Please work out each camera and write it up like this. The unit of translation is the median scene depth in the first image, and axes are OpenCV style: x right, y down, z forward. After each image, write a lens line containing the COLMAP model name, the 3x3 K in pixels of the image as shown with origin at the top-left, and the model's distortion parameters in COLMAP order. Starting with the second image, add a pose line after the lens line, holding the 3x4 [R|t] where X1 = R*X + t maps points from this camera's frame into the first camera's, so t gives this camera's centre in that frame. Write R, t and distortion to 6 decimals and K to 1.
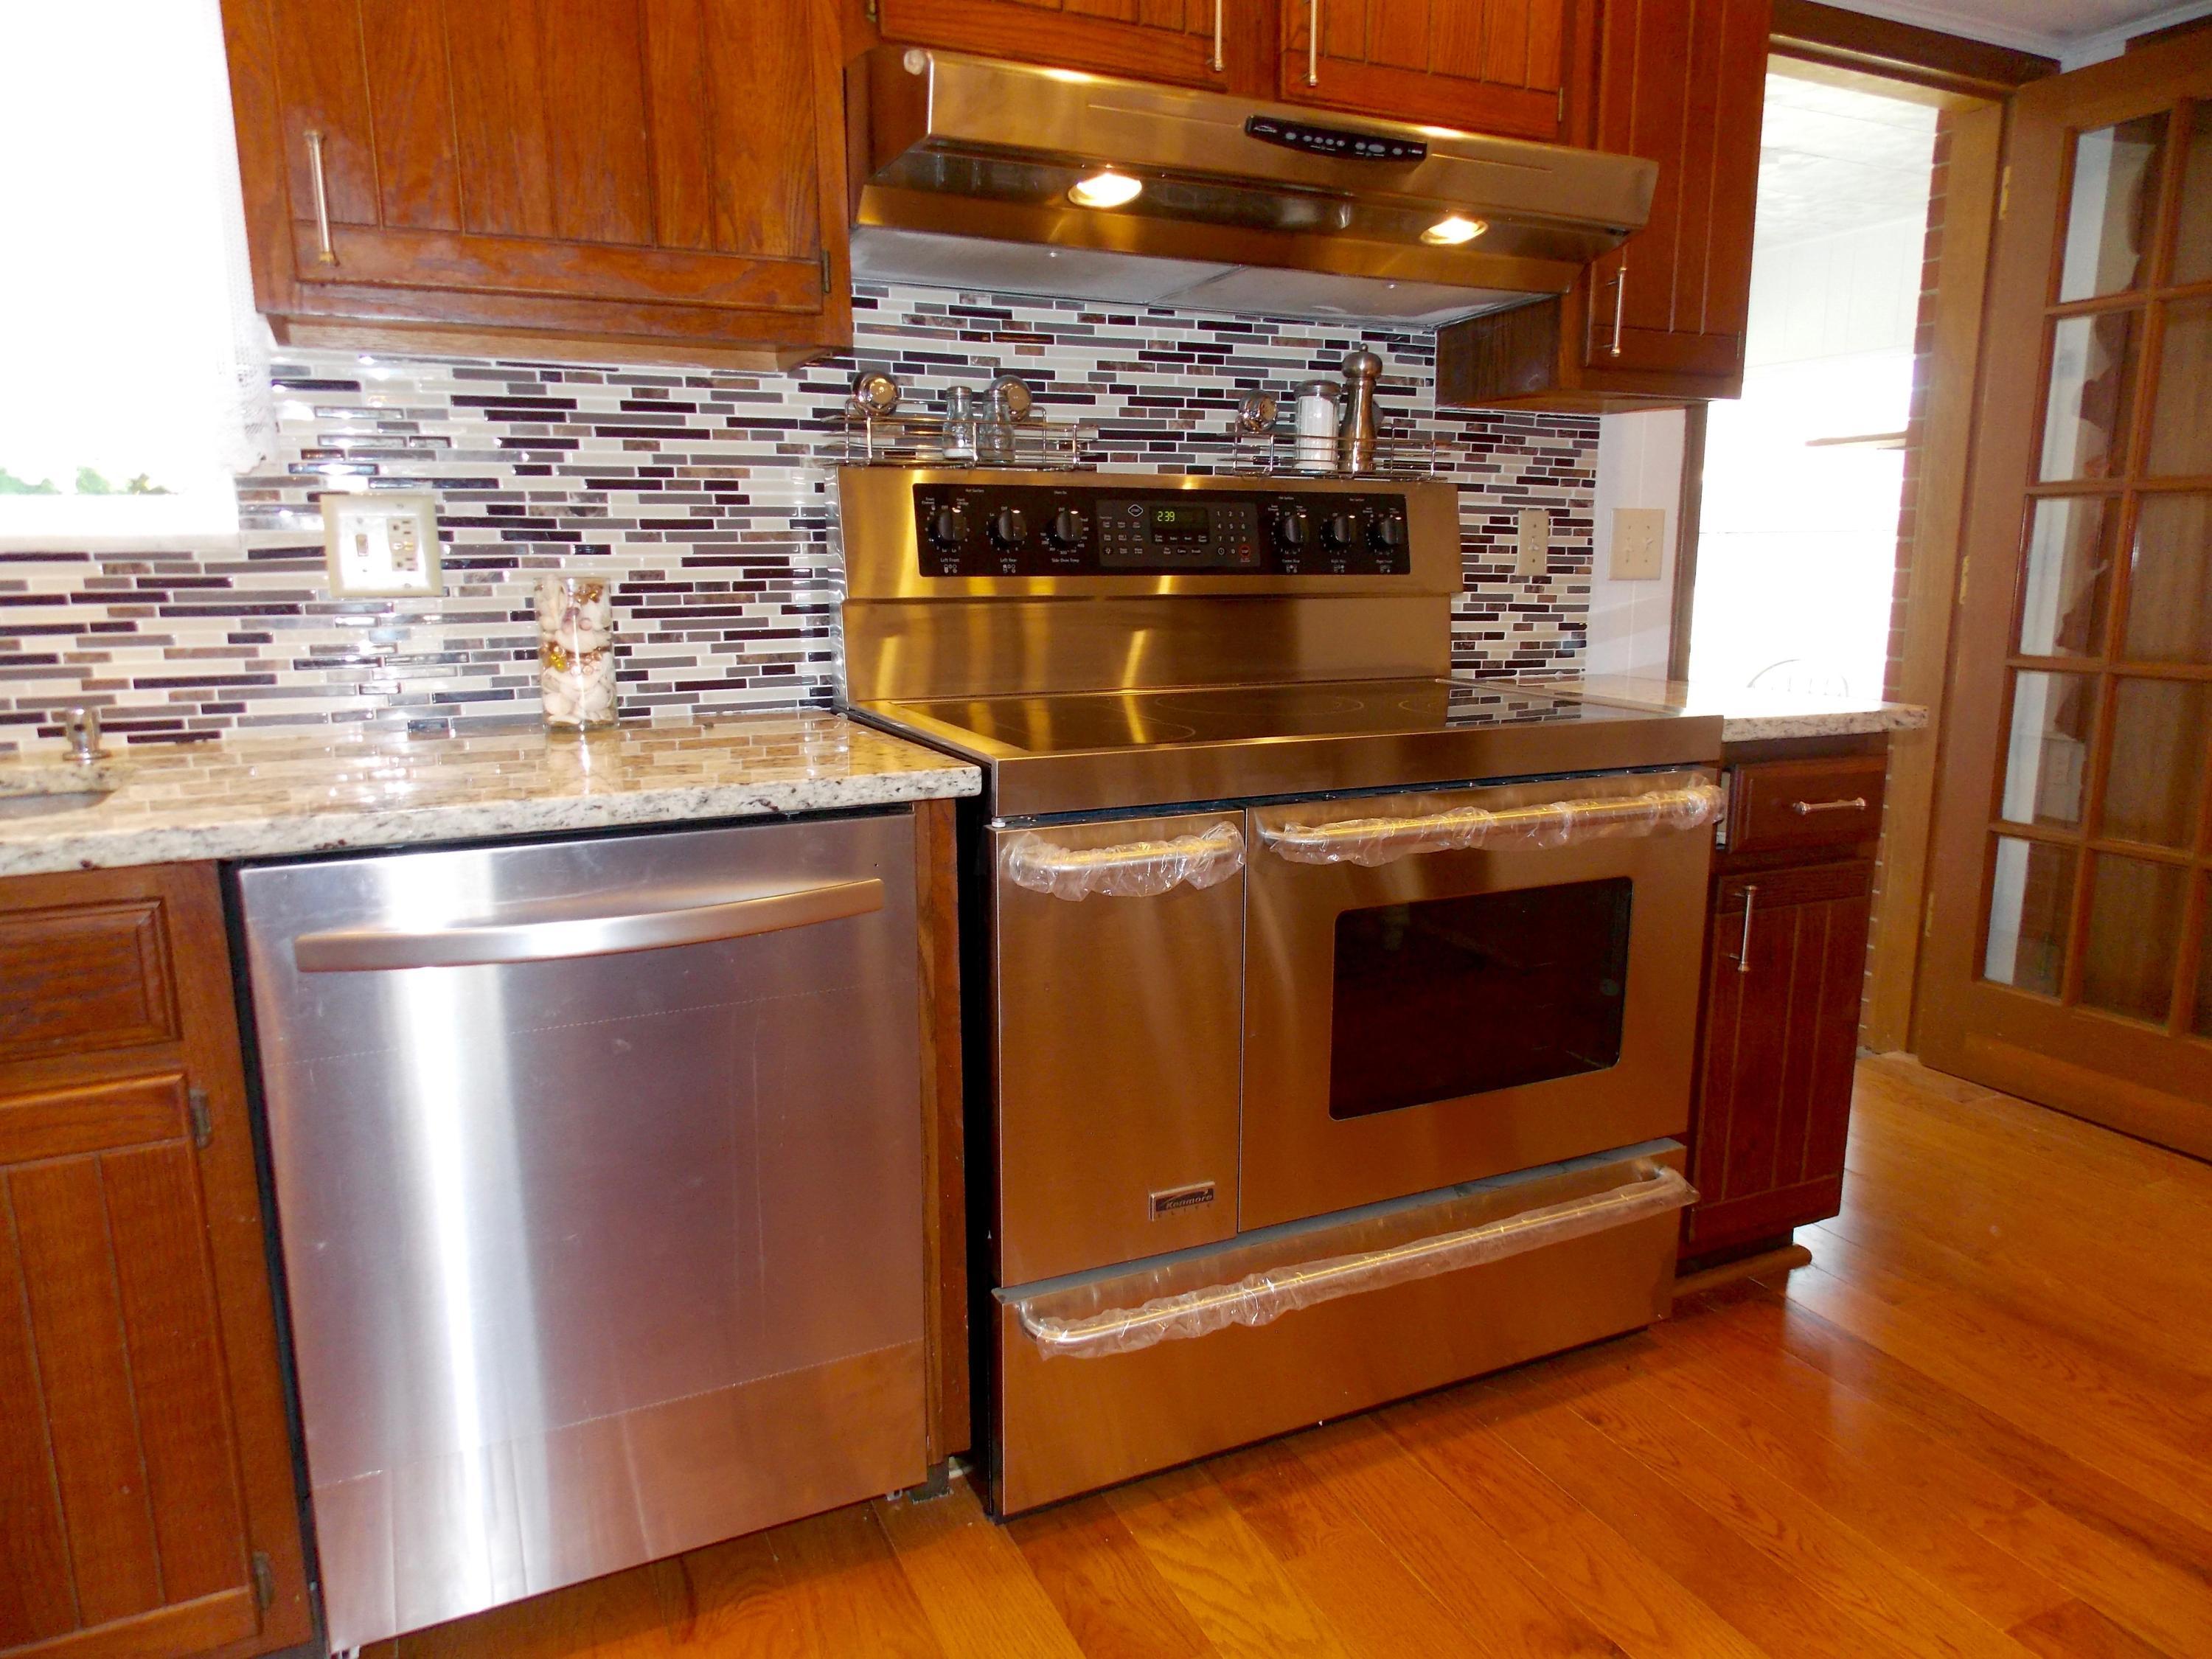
lens RADIAL K [[1455.7, 0, 1115.0], [0, 1455.7, 829.2], [0, 0, 1]] dist [0.008213, -0.003102]
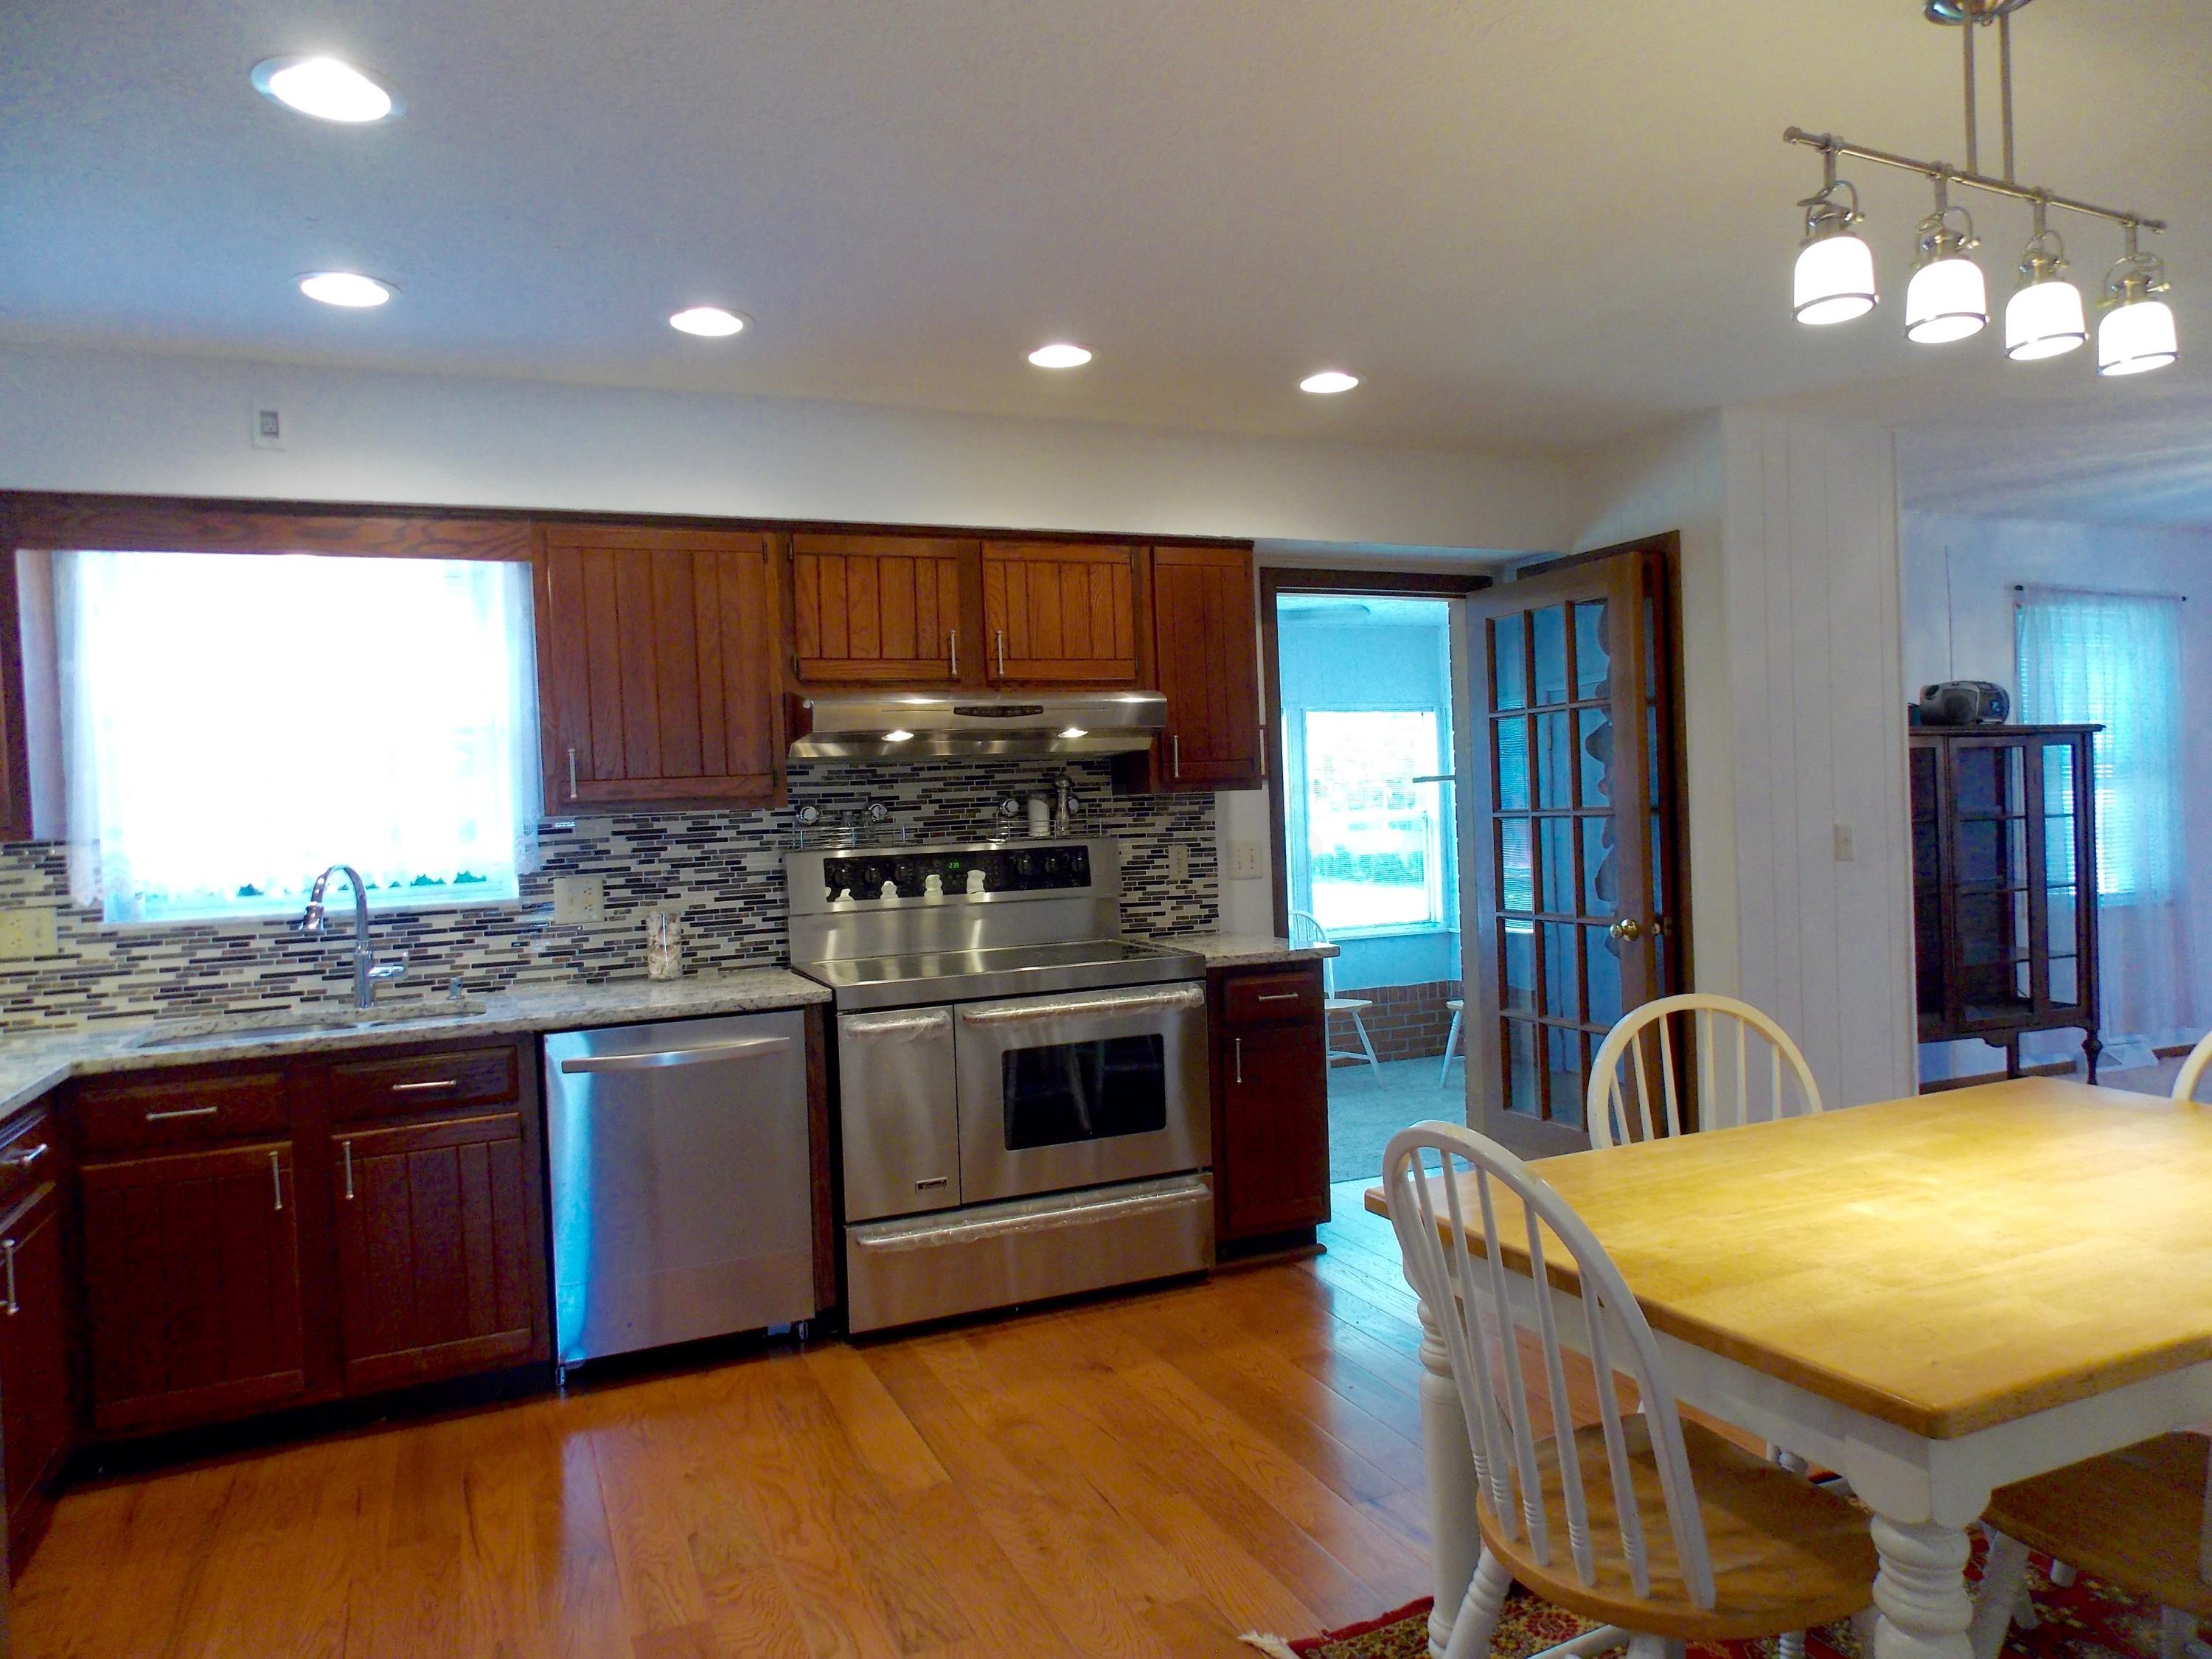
lens RADIAL K [[1455.7, 0, 1115.5], [0, 1455.7, 820.1], [0, 0, 1]] dist [0.008213, -0.003102]
pose [[0.998793, -0.037780, -0.031395, 0.367470], [0.031662, 0.983776, -0.176584, 0.098244], [0.037557, 0.175377, 0.983785, -1.114550]]
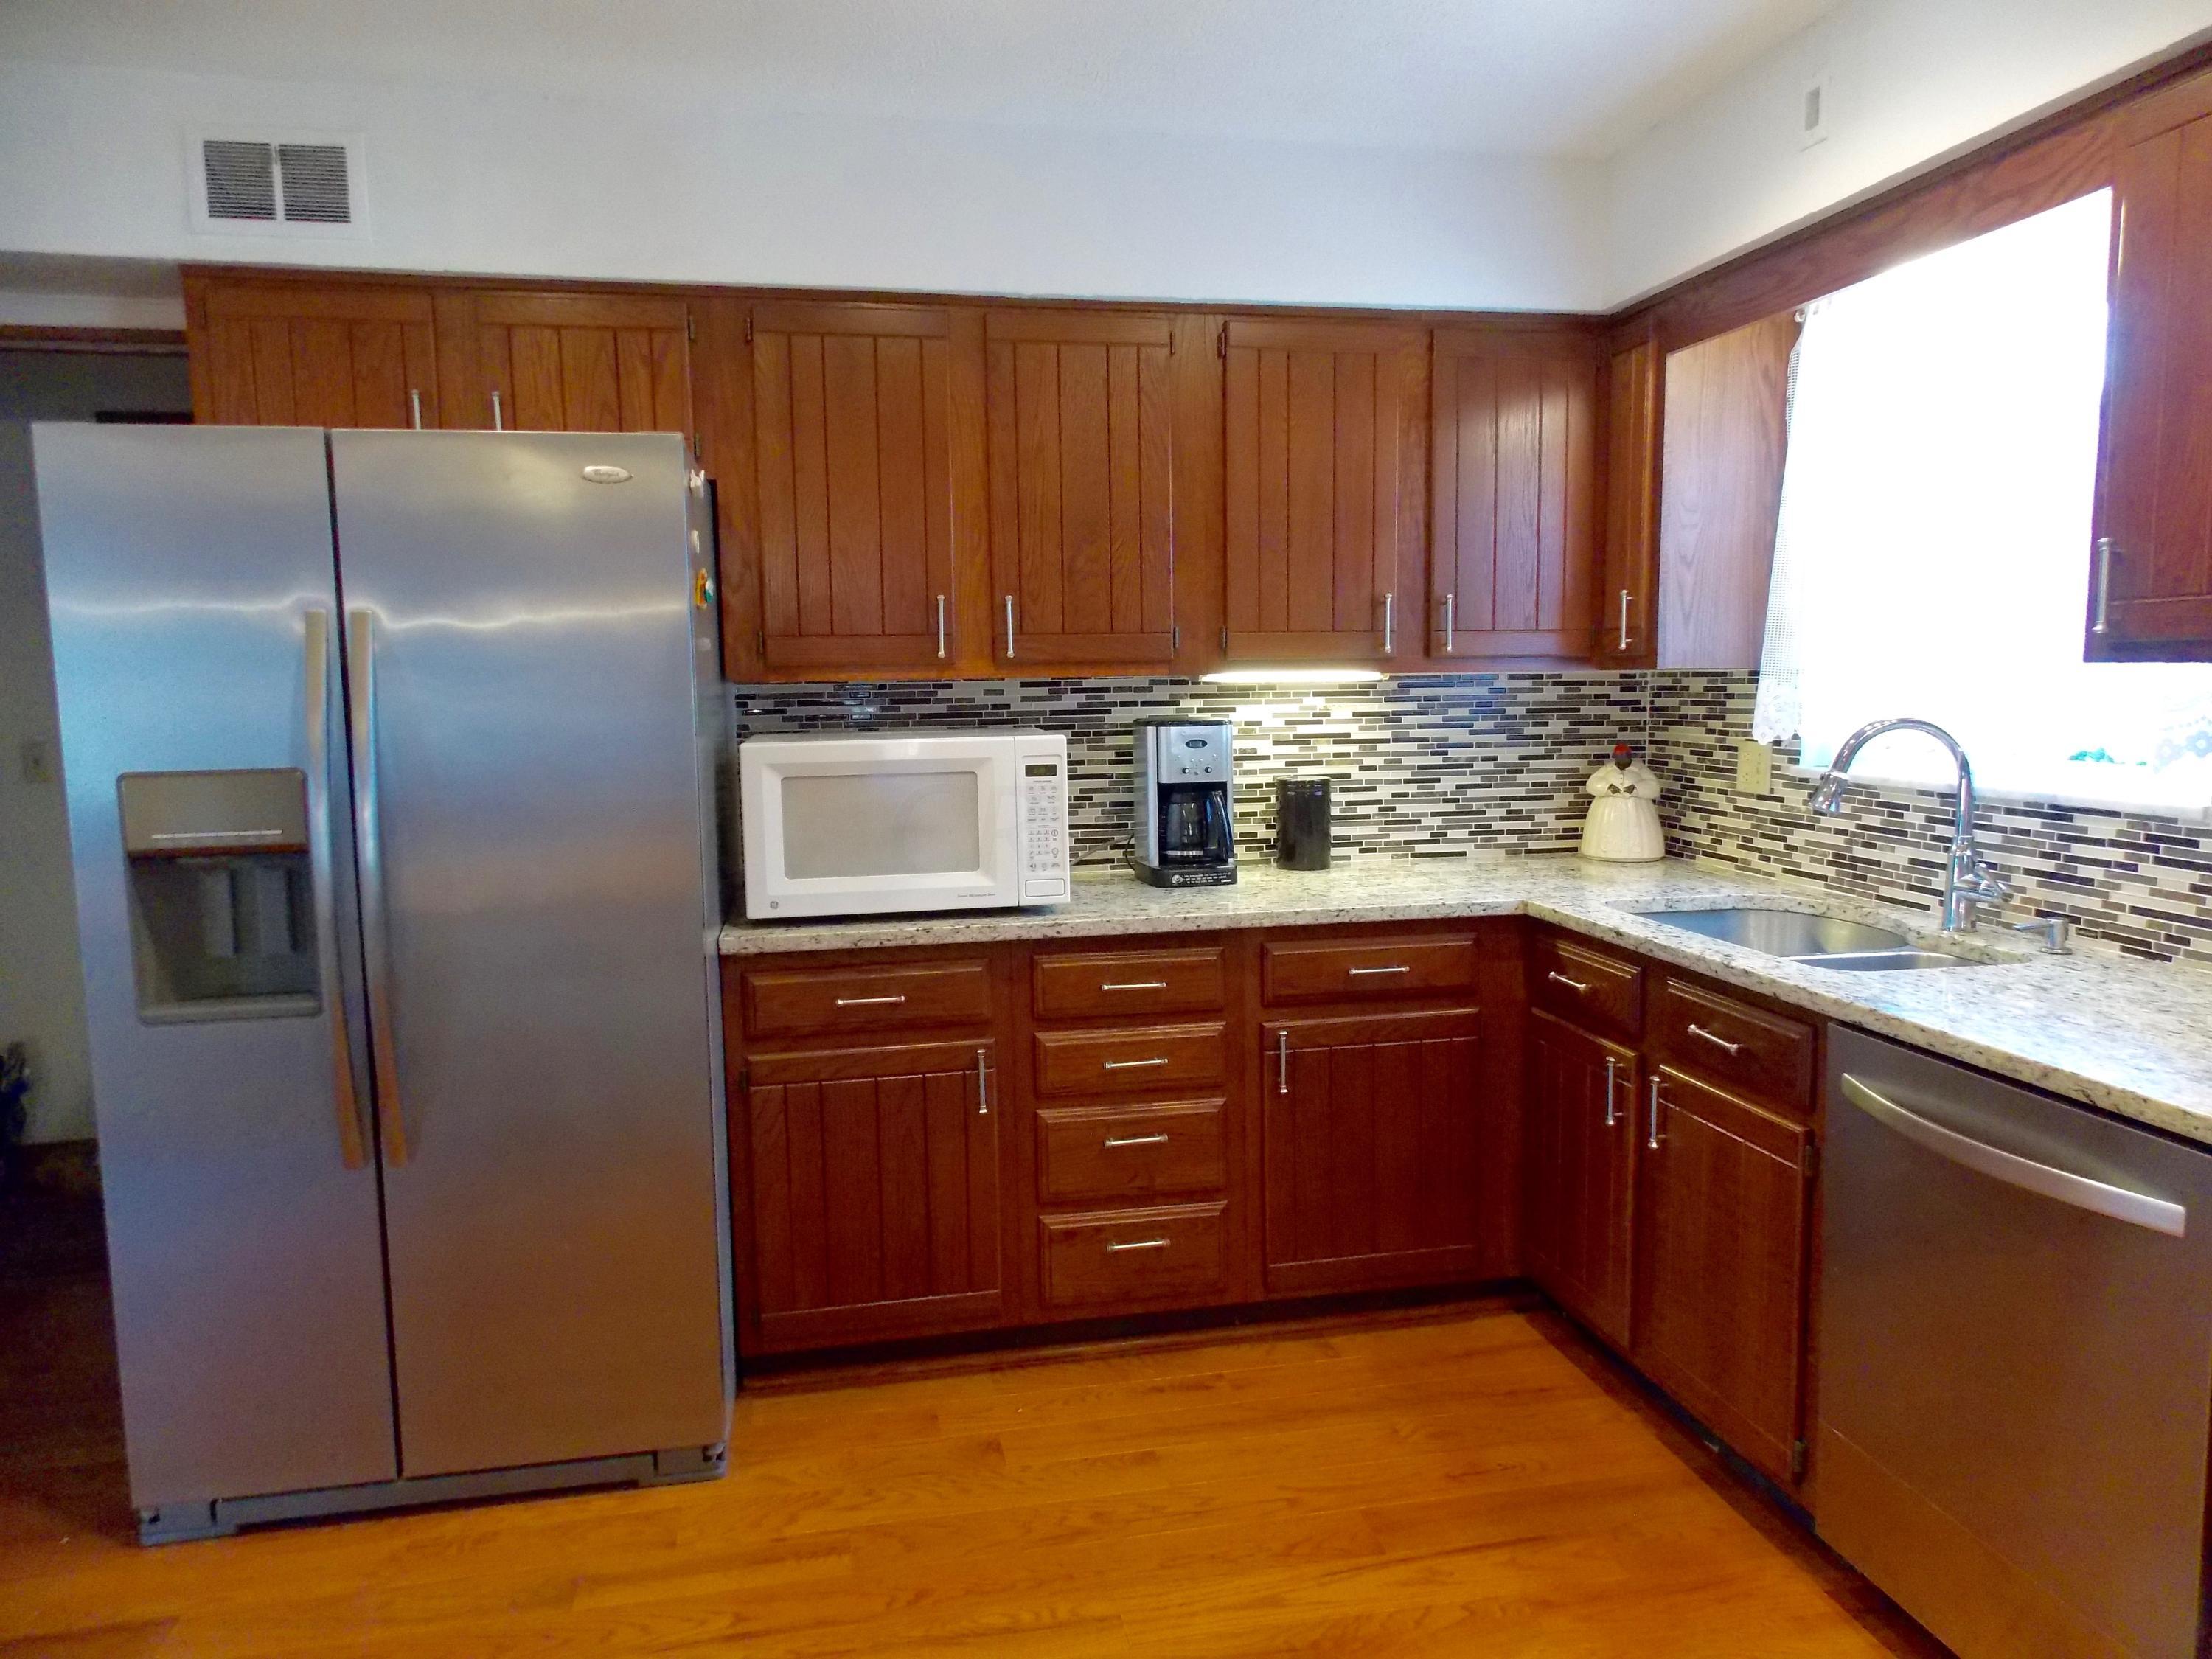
lens RADIAL K [[1455.7, 0, 1106.8], [0, 1455.7, 819.4], [0, 0, 1]] dist [0.008213, -0.003102]
pose [[-0.245358, 0.105990, -0.963621, 0.775112], [-0.176340, 0.972543, 0.151871, -0.199401], [0.953260, 0.207188, -0.219930, 0.346845]]
